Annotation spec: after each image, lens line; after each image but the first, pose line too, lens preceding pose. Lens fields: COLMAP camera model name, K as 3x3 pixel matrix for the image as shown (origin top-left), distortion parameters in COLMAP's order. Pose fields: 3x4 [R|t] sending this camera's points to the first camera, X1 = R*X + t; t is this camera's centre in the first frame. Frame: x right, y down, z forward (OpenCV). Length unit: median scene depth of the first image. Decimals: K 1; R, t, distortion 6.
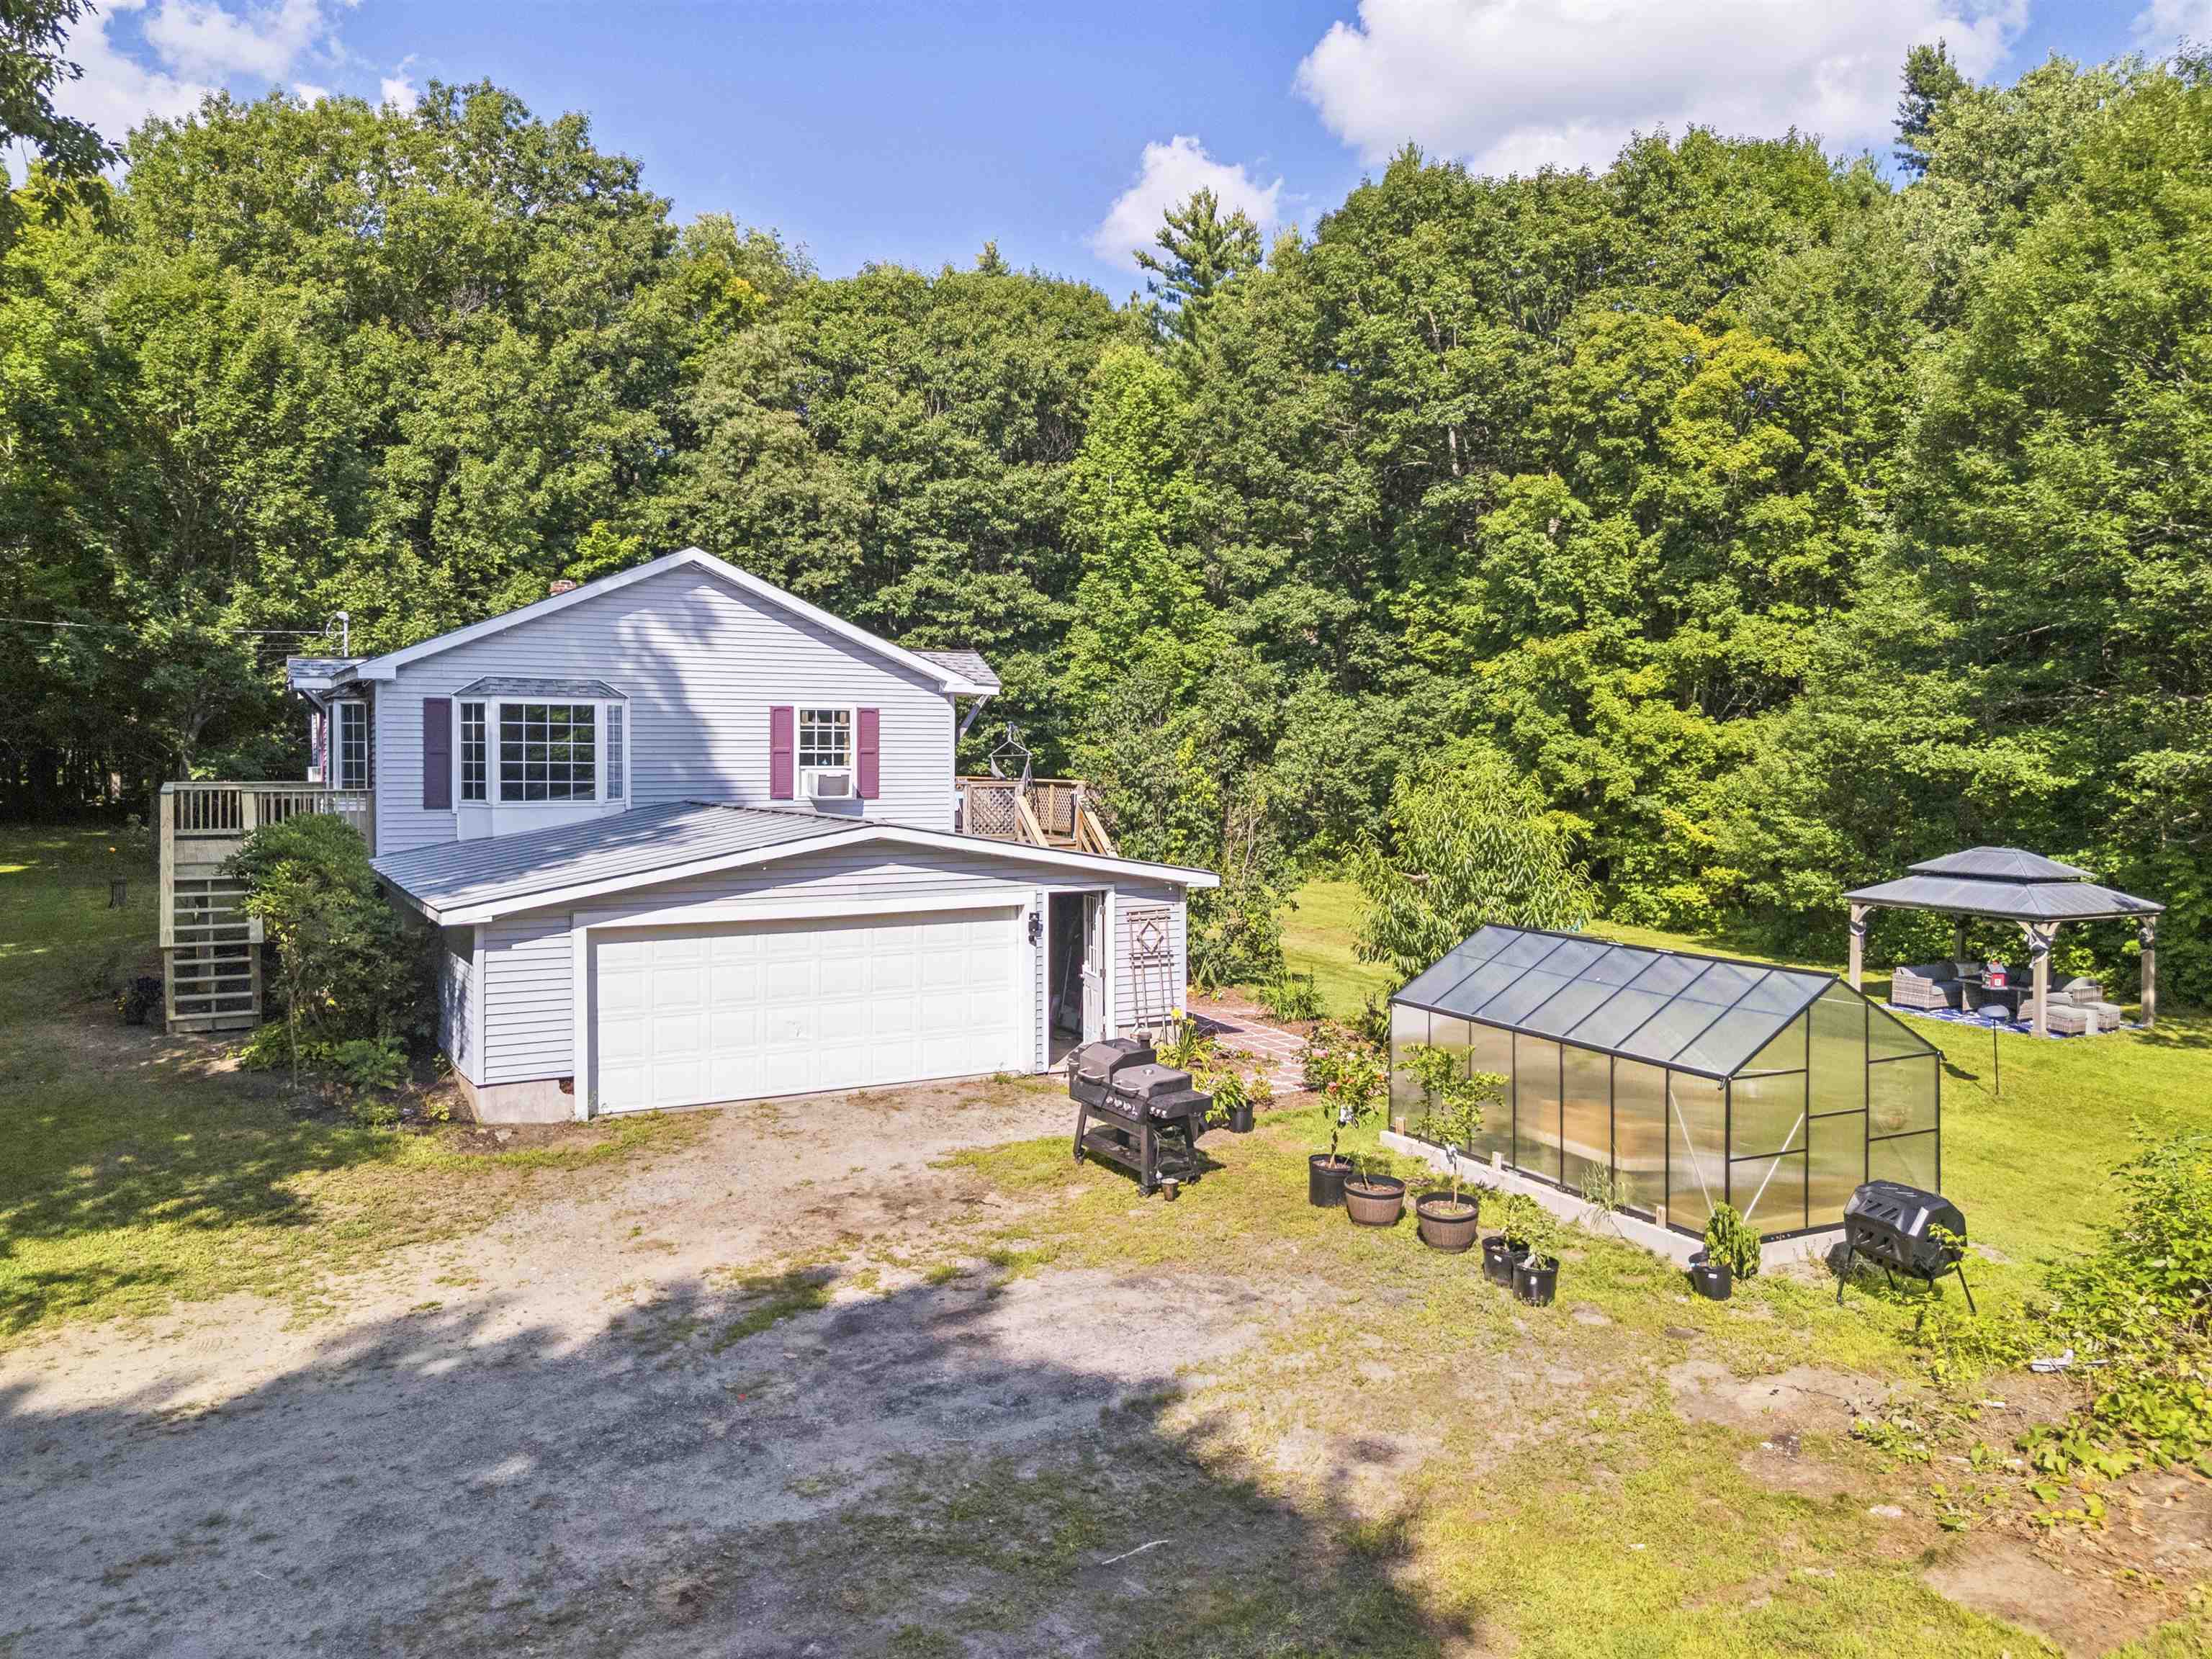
lens RADIAL K [[1665.4, 0, 1074.0], [0, 1665.4, 793.3], [0, 0, 1]] dist [0.026693, -0.021647]
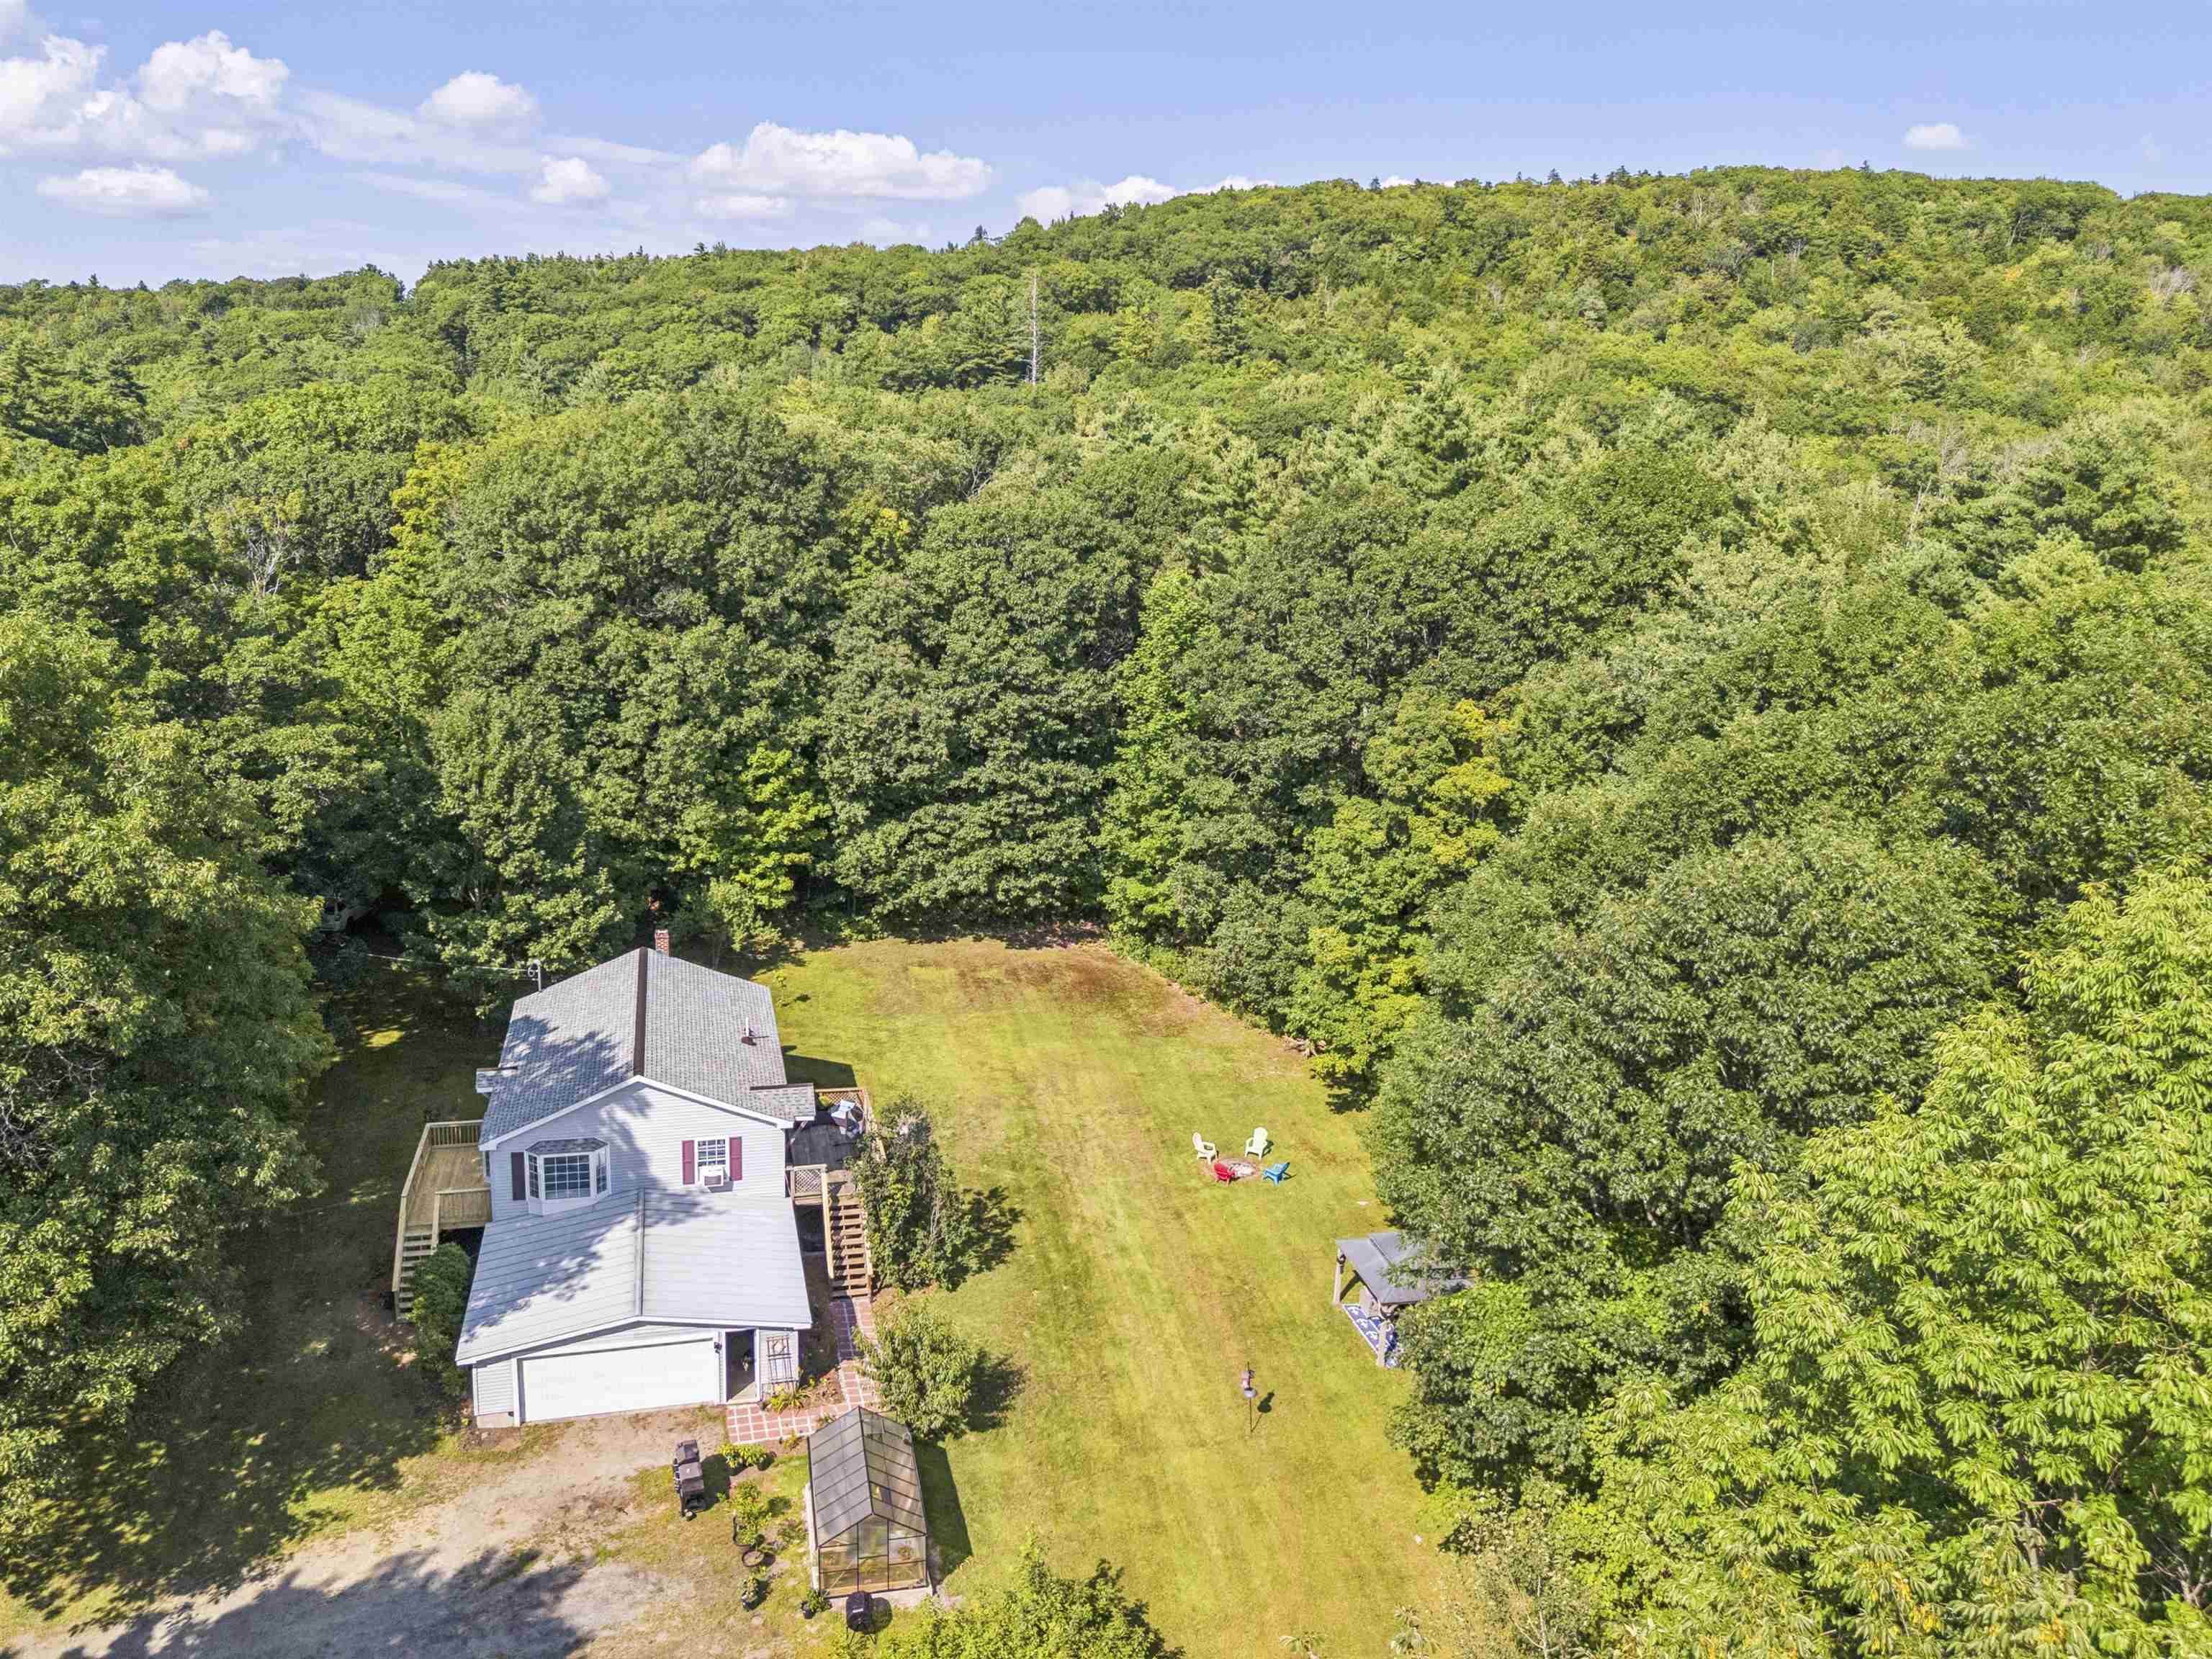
lens RADIAL K [[1665.4, 0, 1084.2], [0, 1665.4, 833.2], [0, 0, 1]] dist [0.026693, -0.021647]
pose [[0.966571, 0.084039, -0.242236, 0.722510], [-0.031199, 0.976289, 0.214212, -0.839801], [0.254494, -0.199494, 0.946274, -0.681510]]
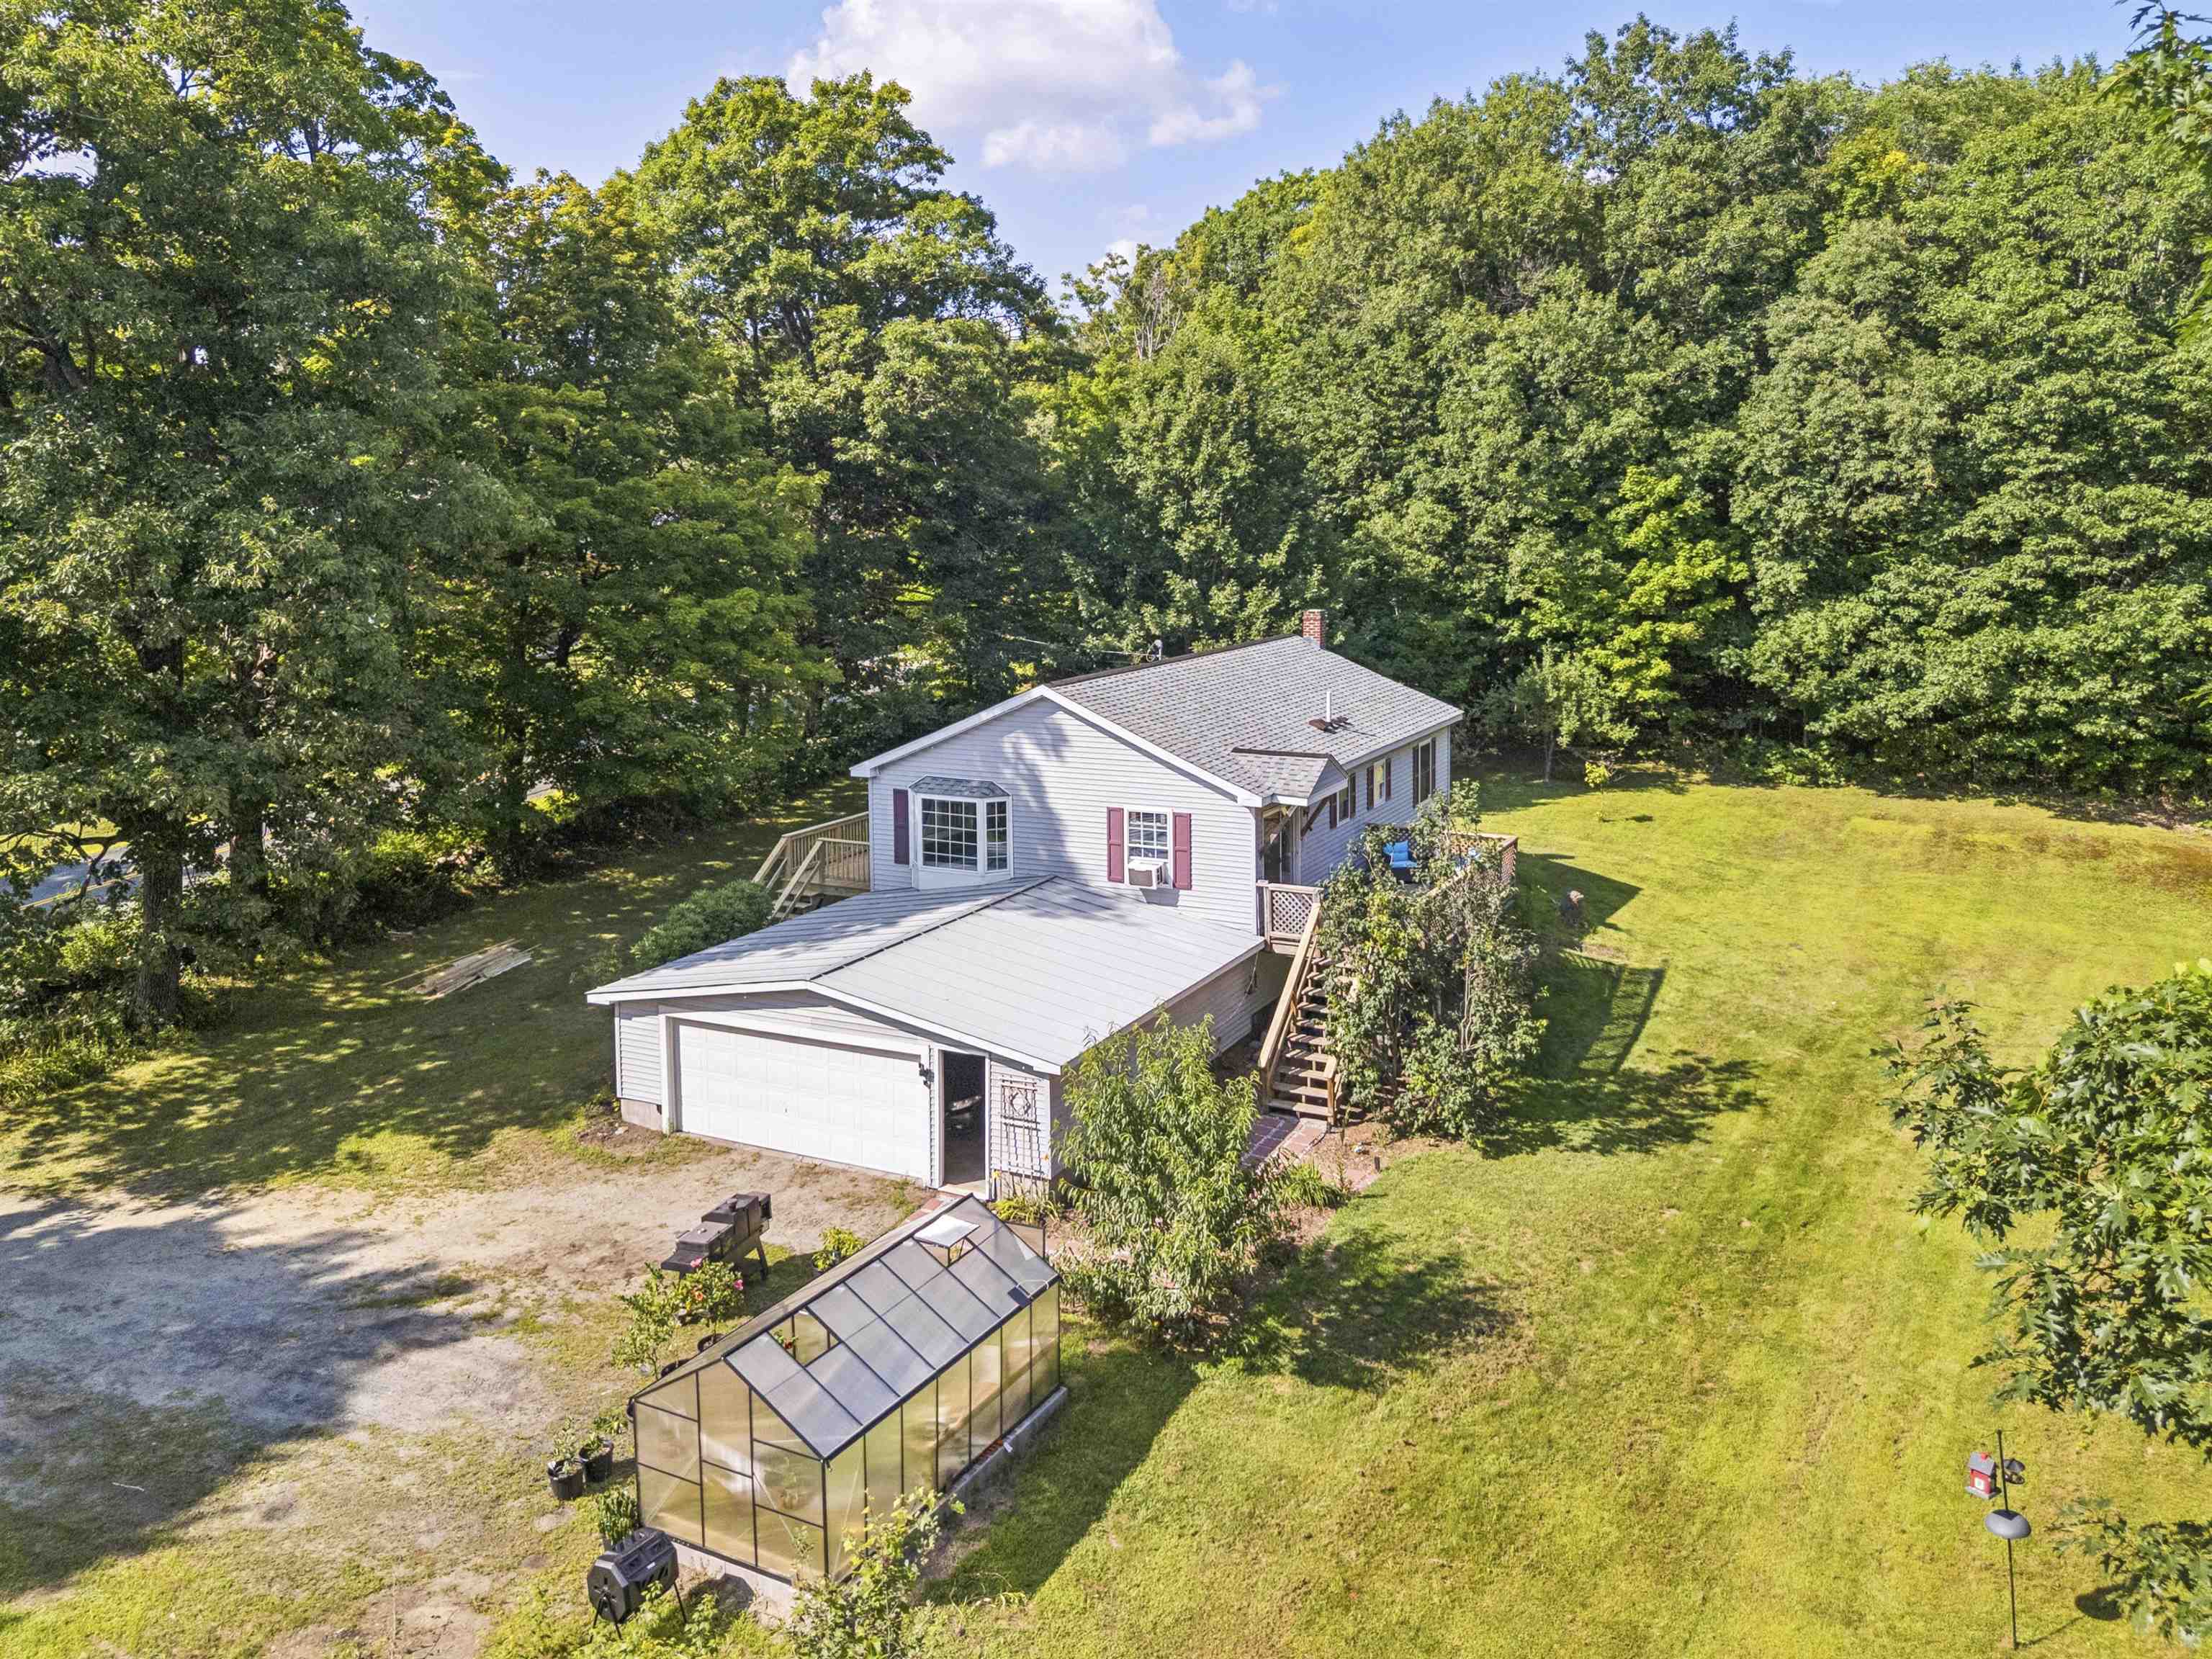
lens RADIAL K [[1665.4, 0, 1130.7], [0, 1665.4, 693.3], [0, 0, 1]] dist [0.026693, -0.021647]
pose [[0.559262, 0.079360, -0.825184, 0.823889], [0.000391, 0.995382, 0.095993, -0.249973], [0.828991, -0.054007, 0.556648, 0.327221]]
